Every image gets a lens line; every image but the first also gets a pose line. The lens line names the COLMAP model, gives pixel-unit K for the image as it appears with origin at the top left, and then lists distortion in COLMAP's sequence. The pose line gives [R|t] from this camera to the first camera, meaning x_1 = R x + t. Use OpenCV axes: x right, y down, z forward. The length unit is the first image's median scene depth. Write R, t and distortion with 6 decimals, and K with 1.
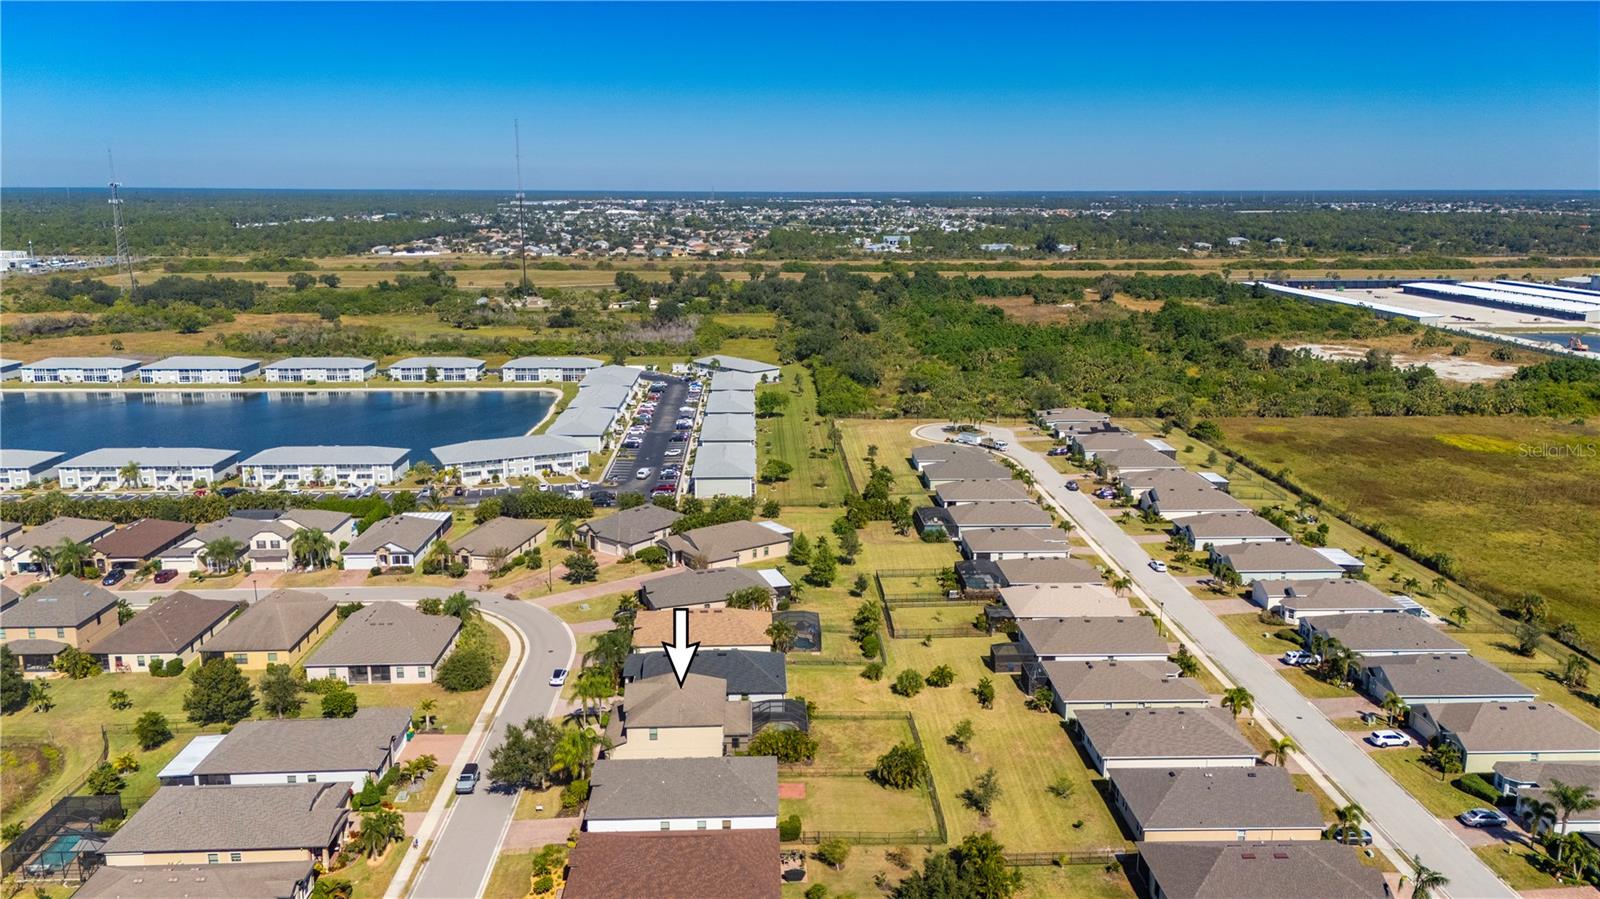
lens RADIAL K [[1194.4, 0, 799.6], [0, 1194.4, 439.9], [0, 0, 1]] dist [0.081411, -0.074043]
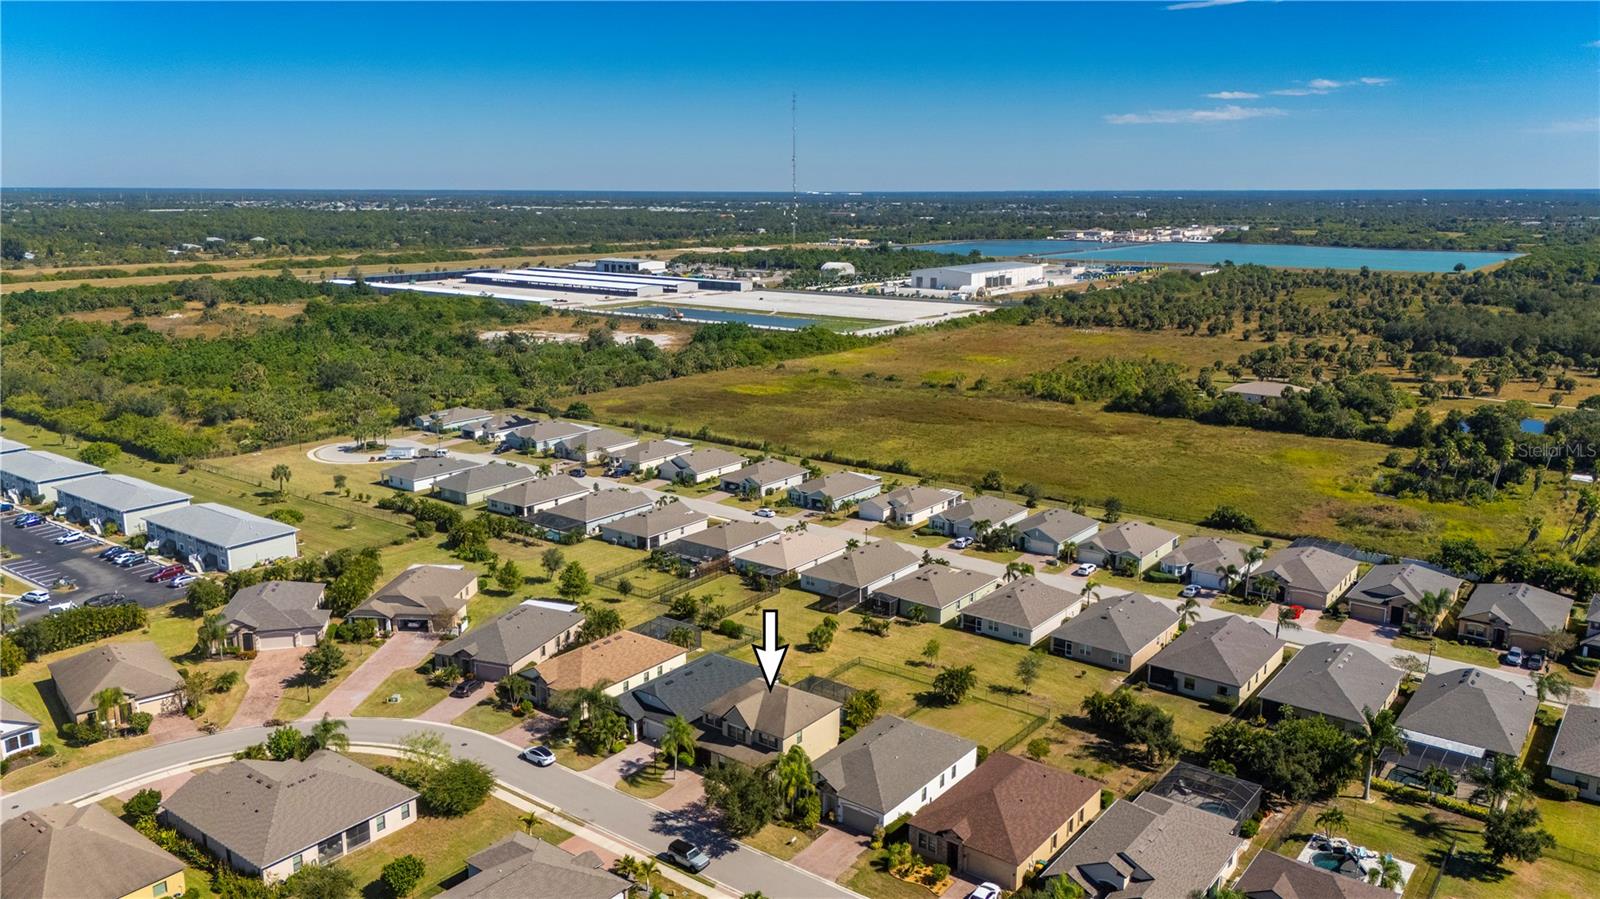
lens RADIAL K [[1182.2, 0, 818.6], [0, 1182.2, 453.9], [0, 0, 1]] dist [0.115762, -0.074070]
pose [[0.630307, -0.171453, 0.757177, -0.522189], [0.160439, 0.983022, 0.089037, -0.045281], [-0.759587, 0.065360, 0.647114, 0.211089]]
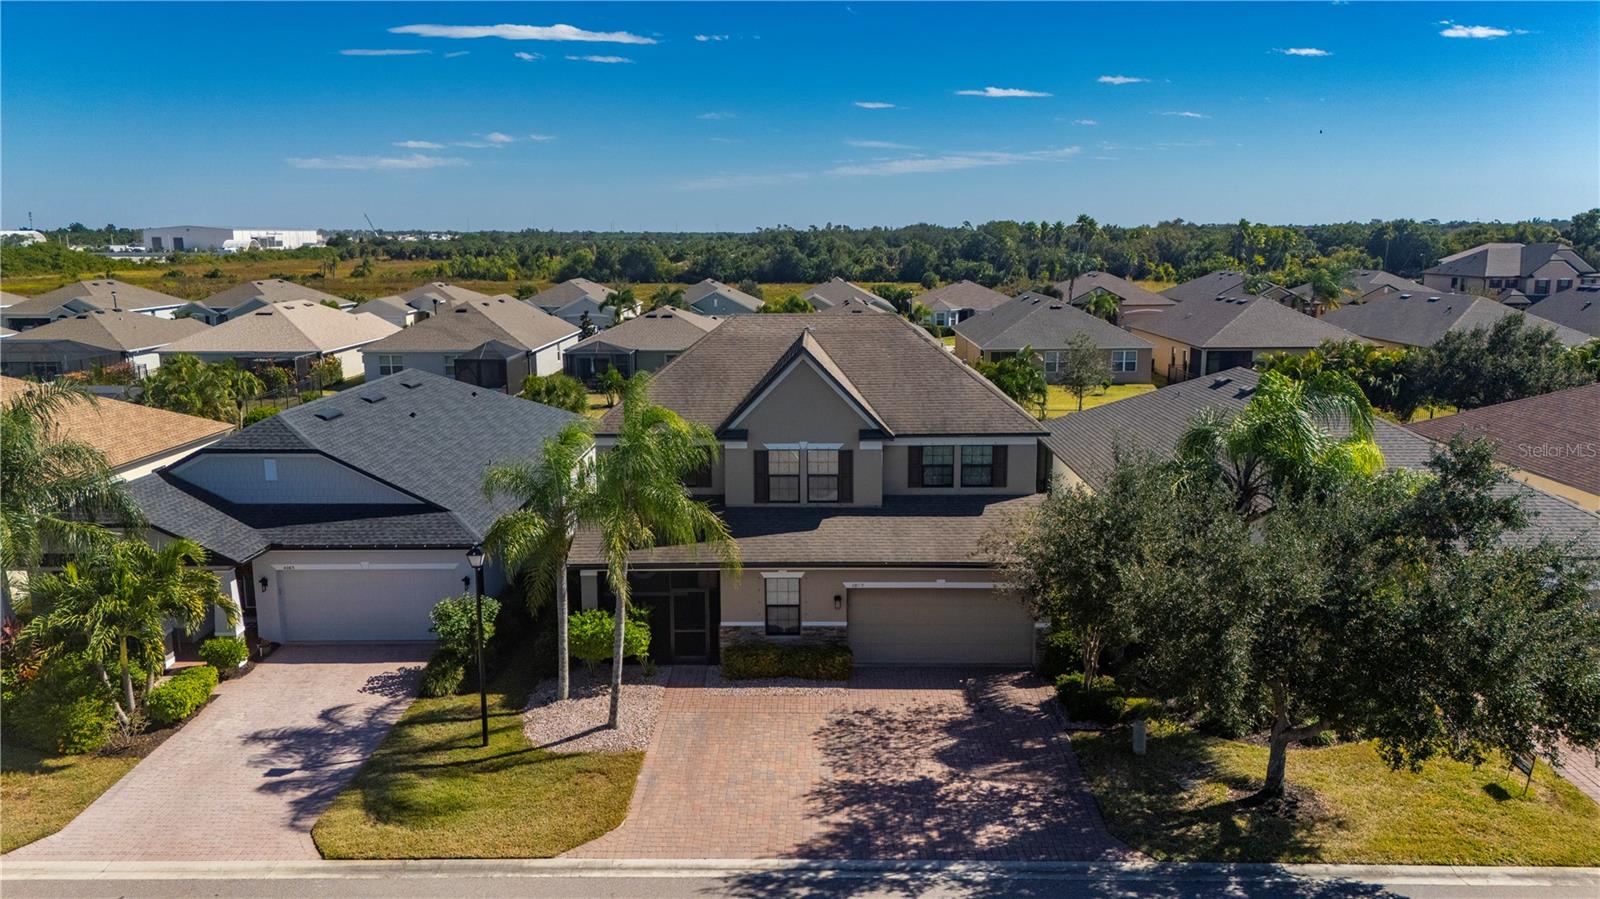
lens RADIAL K [[1169.7, 0, 800.4], [0, 1169.7, 431.1], [0, 0, 1]] dist [0.077122, -0.065272]
pose [[0.055584, -0.171153, 0.983675, -0.237126], [0.213393, 0.964471, 0.155753, 0.122096], [-0.975384, 0.201252, 0.090132, 0.650906]]
